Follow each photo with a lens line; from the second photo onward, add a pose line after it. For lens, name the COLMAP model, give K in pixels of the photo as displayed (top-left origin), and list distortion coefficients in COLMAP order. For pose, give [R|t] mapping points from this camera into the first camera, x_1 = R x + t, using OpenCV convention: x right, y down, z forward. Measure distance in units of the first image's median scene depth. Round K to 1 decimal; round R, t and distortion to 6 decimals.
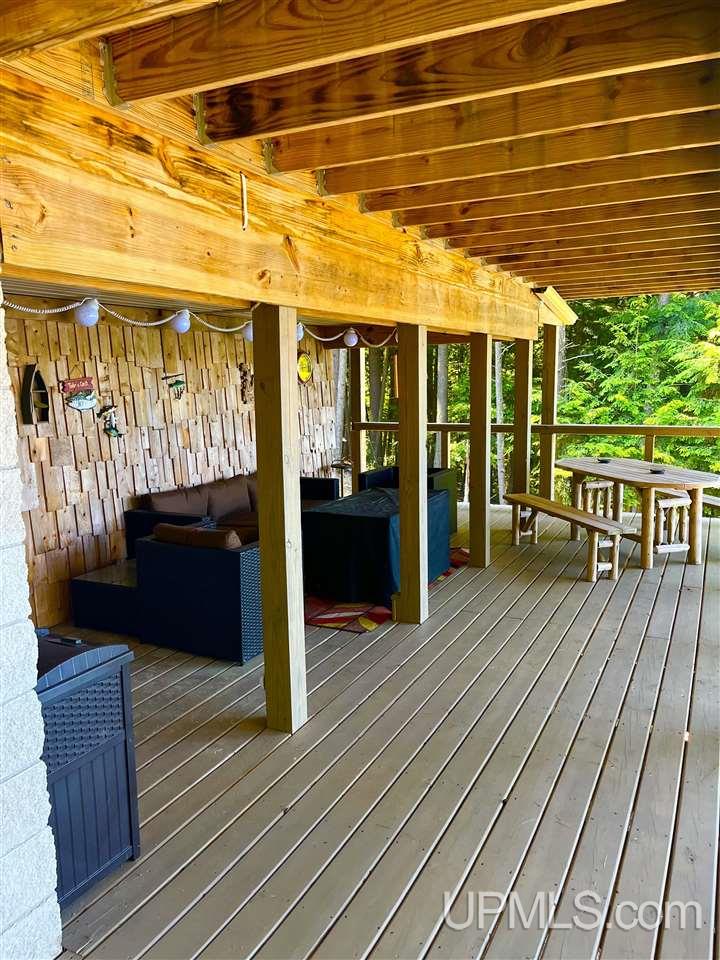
lens RADIAL K [[749.6, 0, 360.0], [0, 749.6, 480.0], [0, 0, 1]] dist [0.028356, -0.104378]
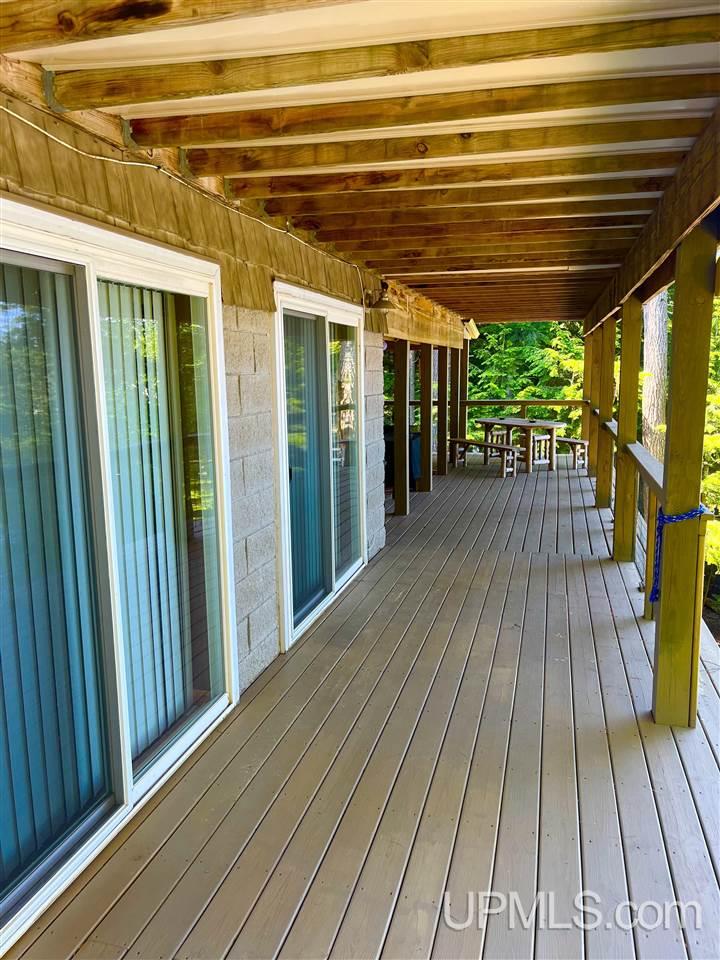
lens RADIAL K [[749.6, 0, 360.0], [0, 749.6, 480.0], [0, 0, 1]] dist [0.028356, -0.104378]
pose [[0.980023, -0.015307, 0.198294, -0.348953], [0.013357, 0.999848, 0.011166, 0.093323], [-0.198435, -0.008295, 0.980079, -0.653893]]
